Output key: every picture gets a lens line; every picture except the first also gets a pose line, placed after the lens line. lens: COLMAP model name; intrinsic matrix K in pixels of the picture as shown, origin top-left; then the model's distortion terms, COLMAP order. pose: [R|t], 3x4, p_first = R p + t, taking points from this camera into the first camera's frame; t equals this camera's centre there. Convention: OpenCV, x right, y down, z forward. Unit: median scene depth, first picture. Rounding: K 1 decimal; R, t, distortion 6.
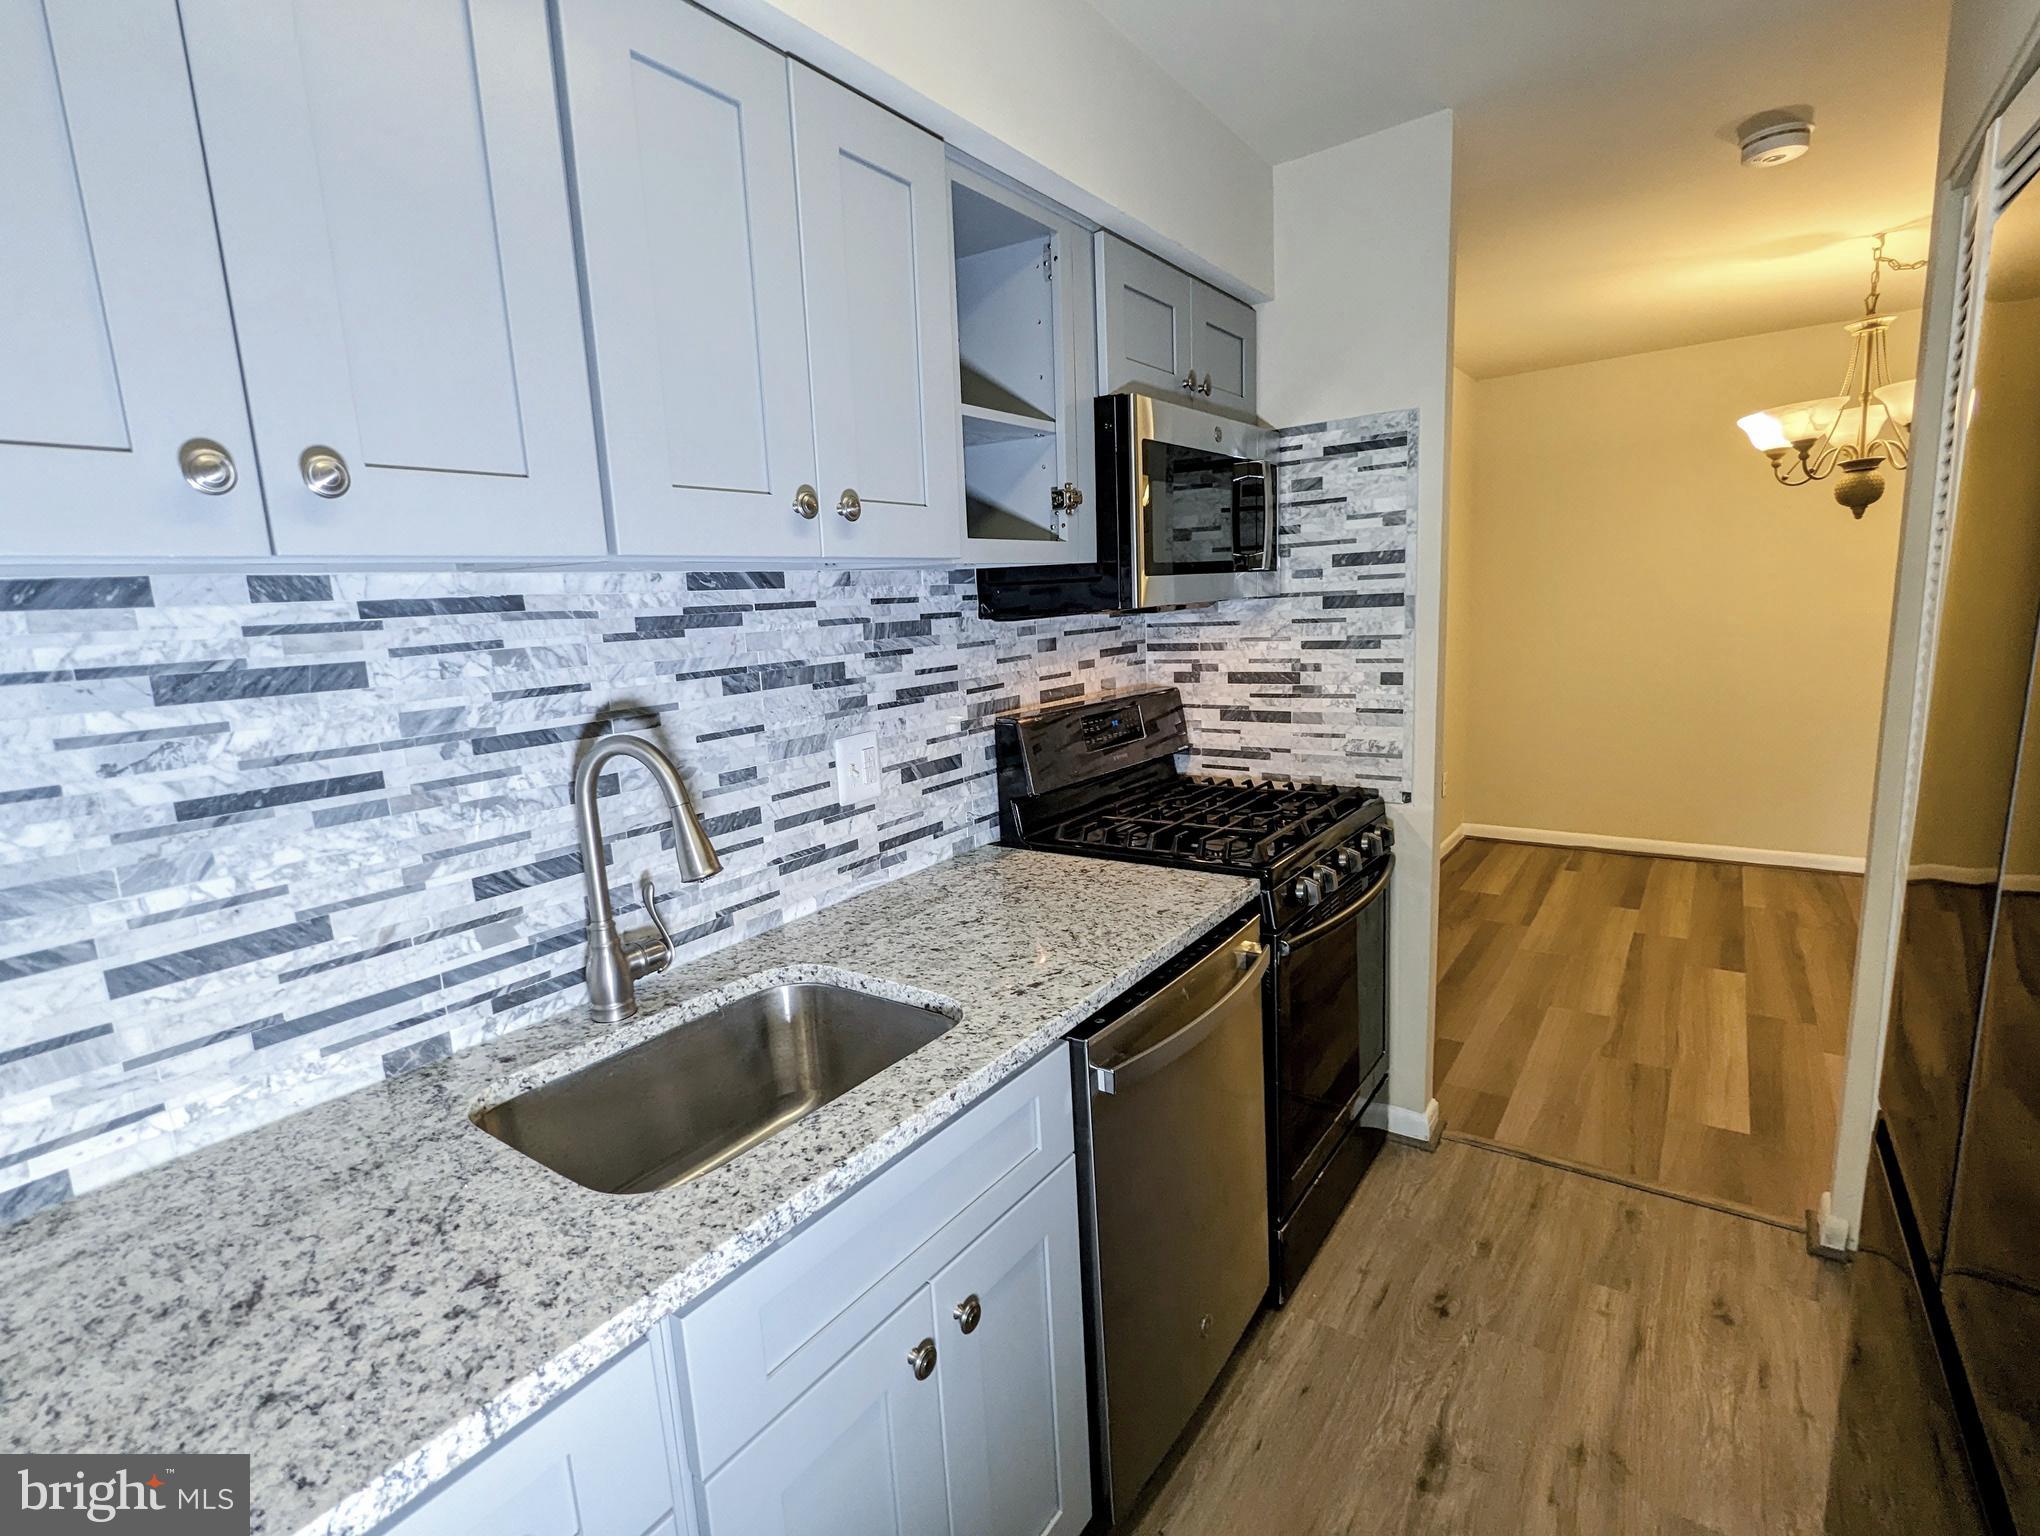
lens RADIAL K [[966.8, 0, 1019.0], [0, 966.8, 774.9], [0, 0, 1]] dist [-0.000040, 0.000718]
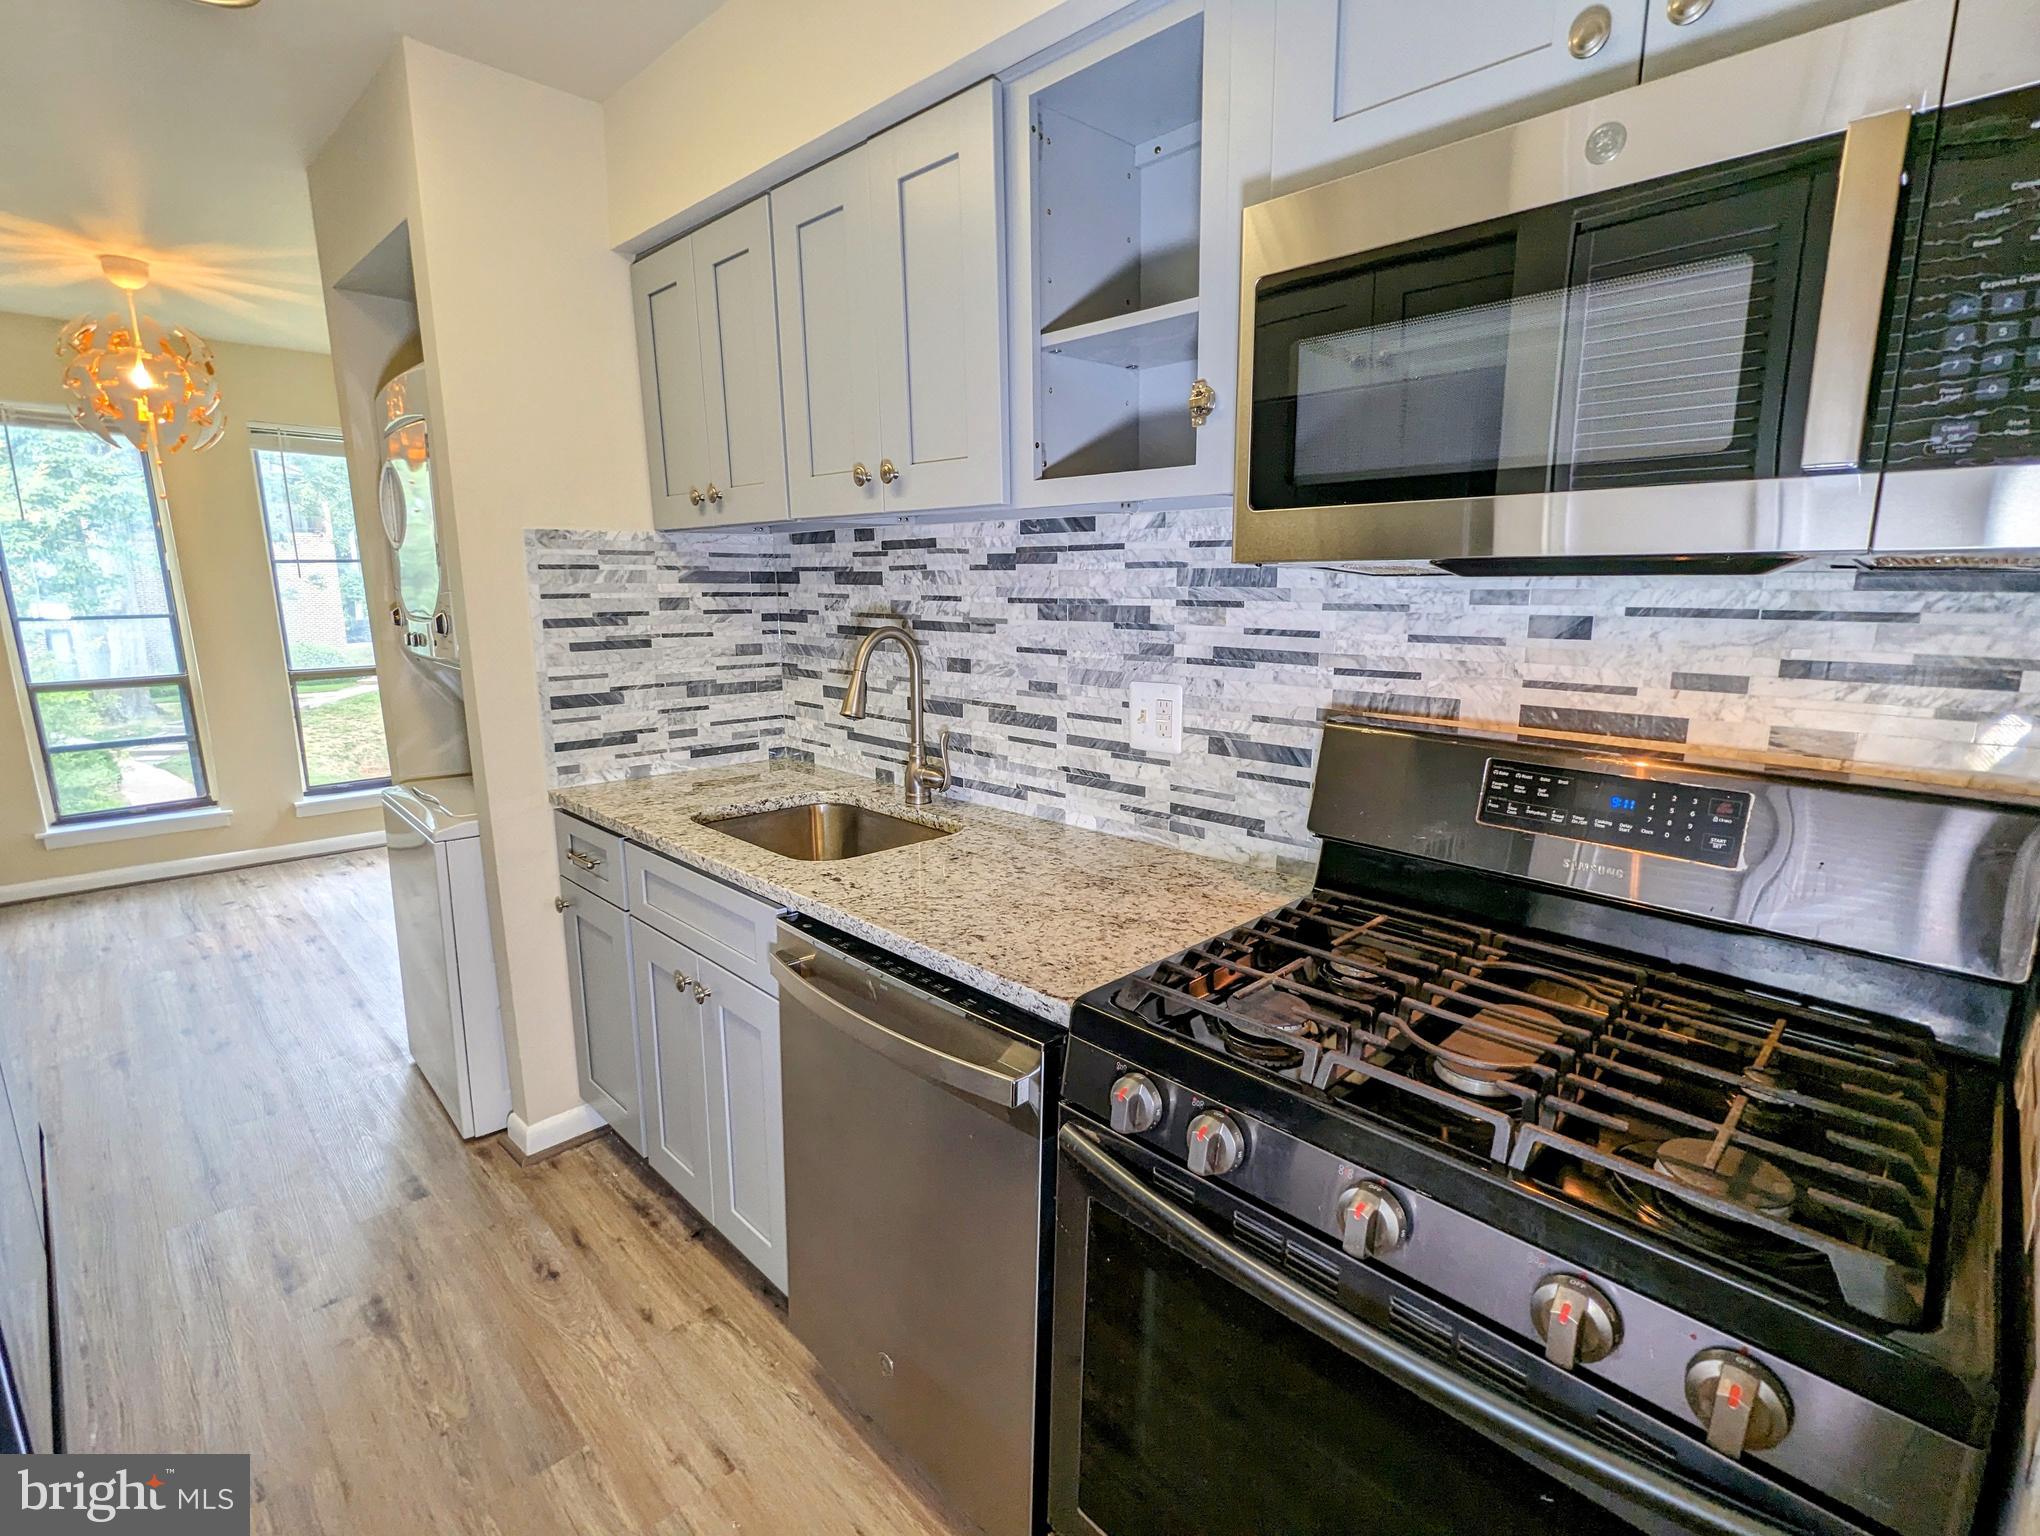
lens RADIAL K [[966.8, 0, 1019.0], [0, 966.8, 774.9], [0, 0, 1]] dist [-0.000040, 0.000718]
pose [[-0.165588, 0.247367, -0.954668, 0.800044], [-0.167020, 0.947014, 0.274353, -0.196241], [0.971949, 0.204878, -0.115499, 0.990597]]
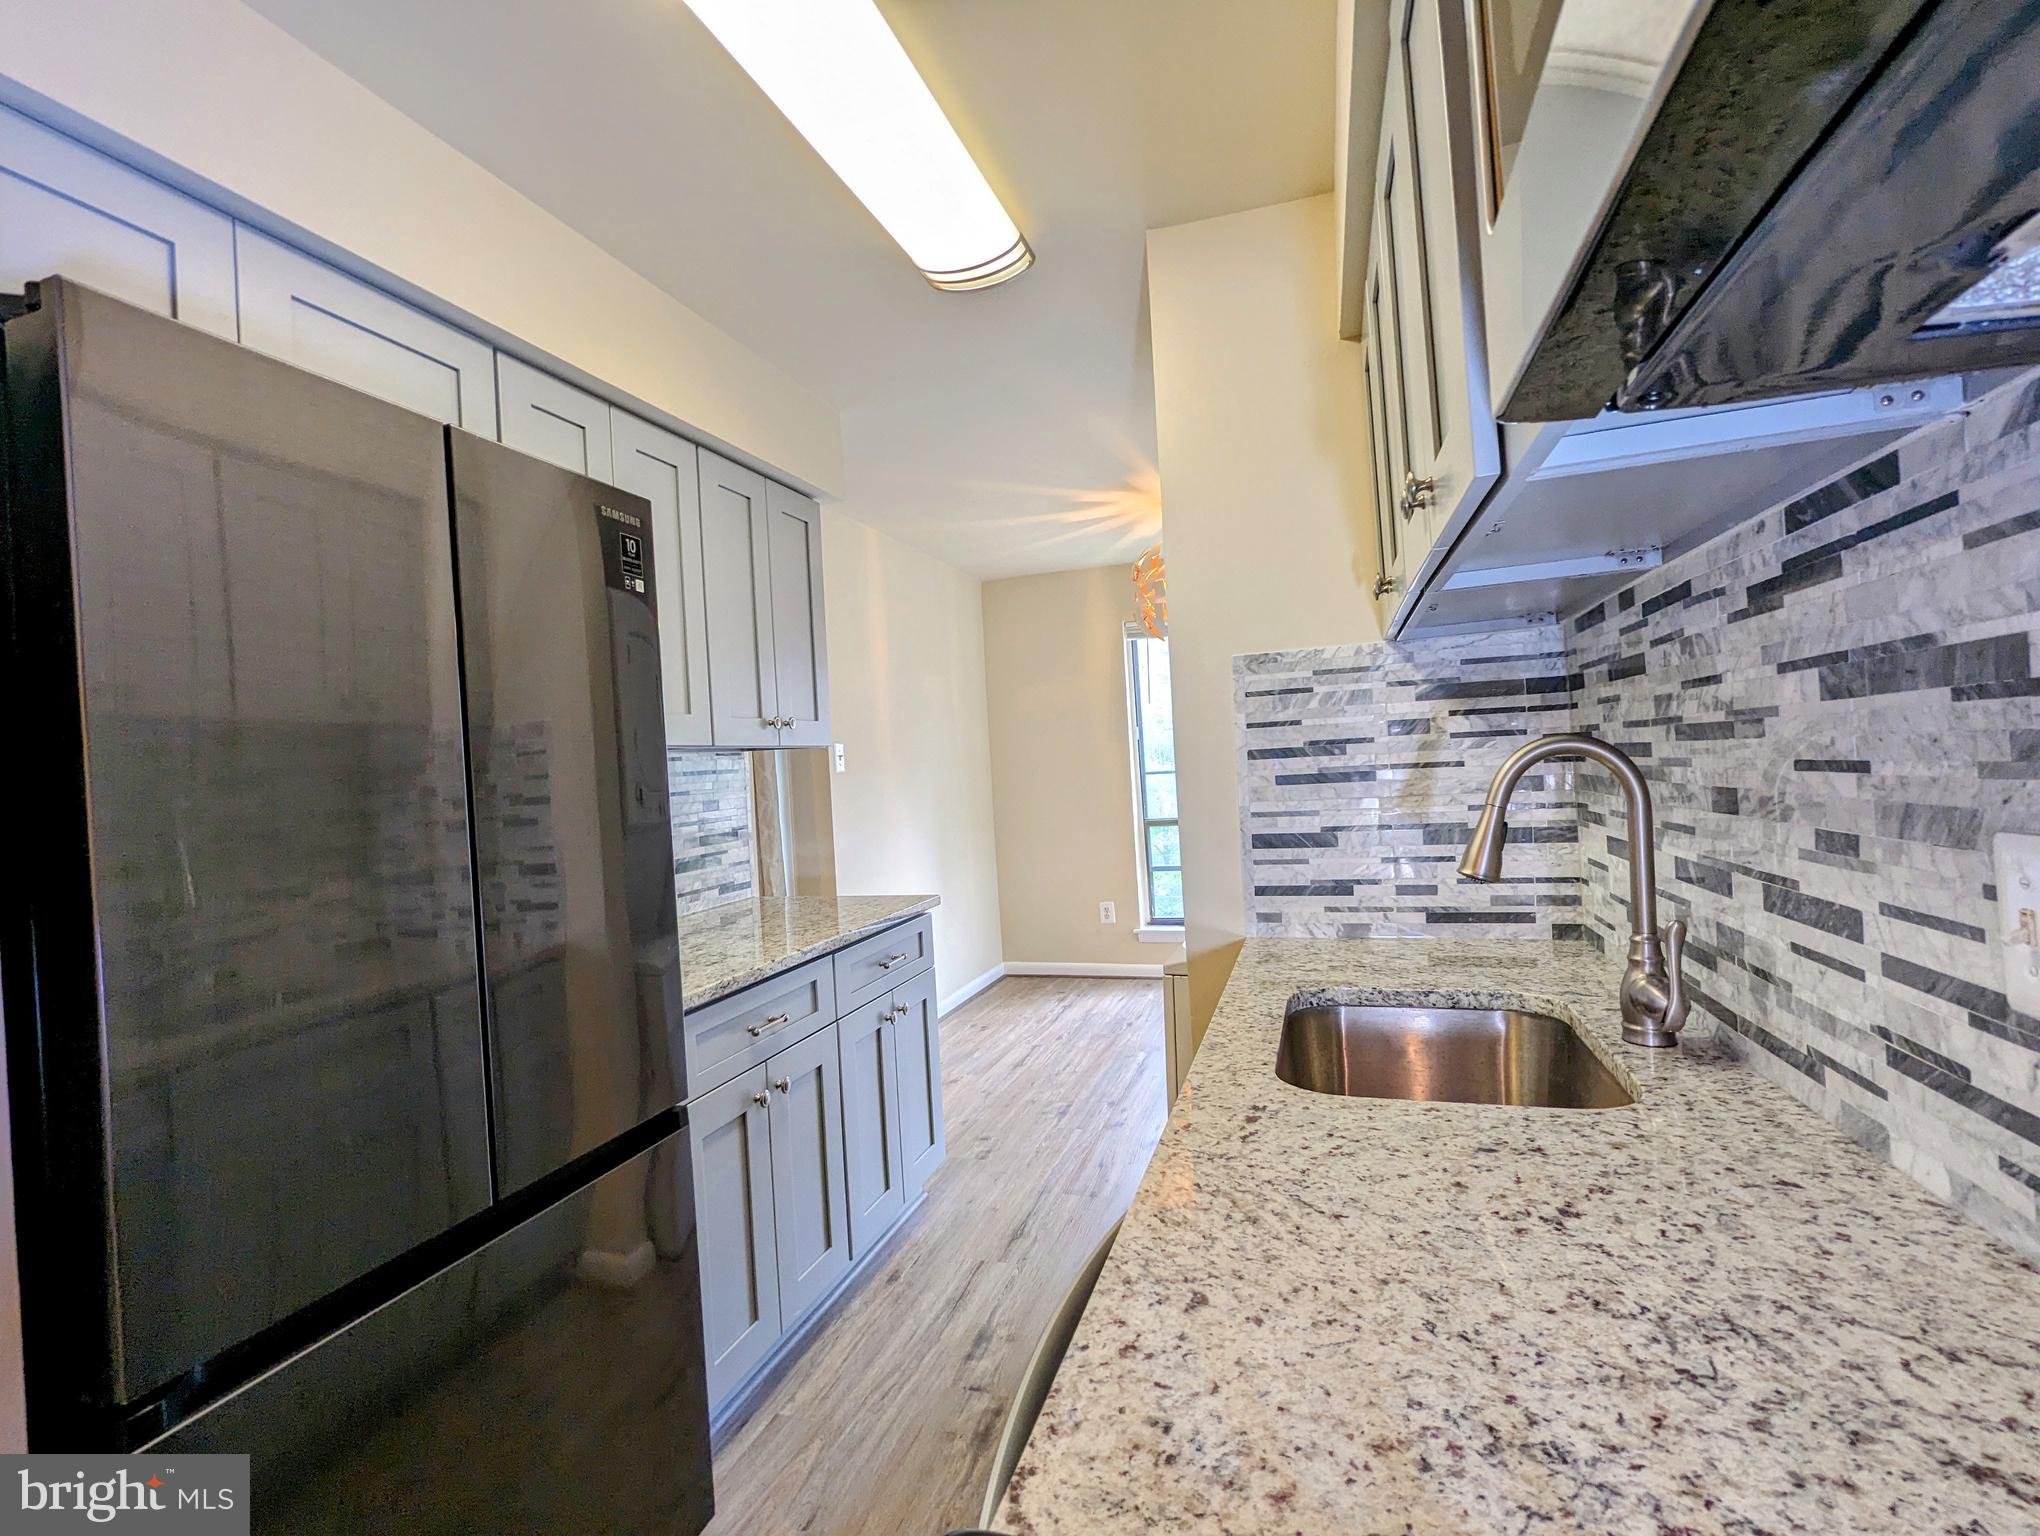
lens RADIAL K [[966.8, 0, 1019.0], [0, 966.8, 774.9], [0, 0, 1]] dist [-0.000040, 0.000718]
pose [[-0.946279, 0.104840, -0.305884, 0.291956], [0.046892, 0.980472, 0.190988, -0.147497], [0.319934, 0.166385, -0.932716, 1.195117]]
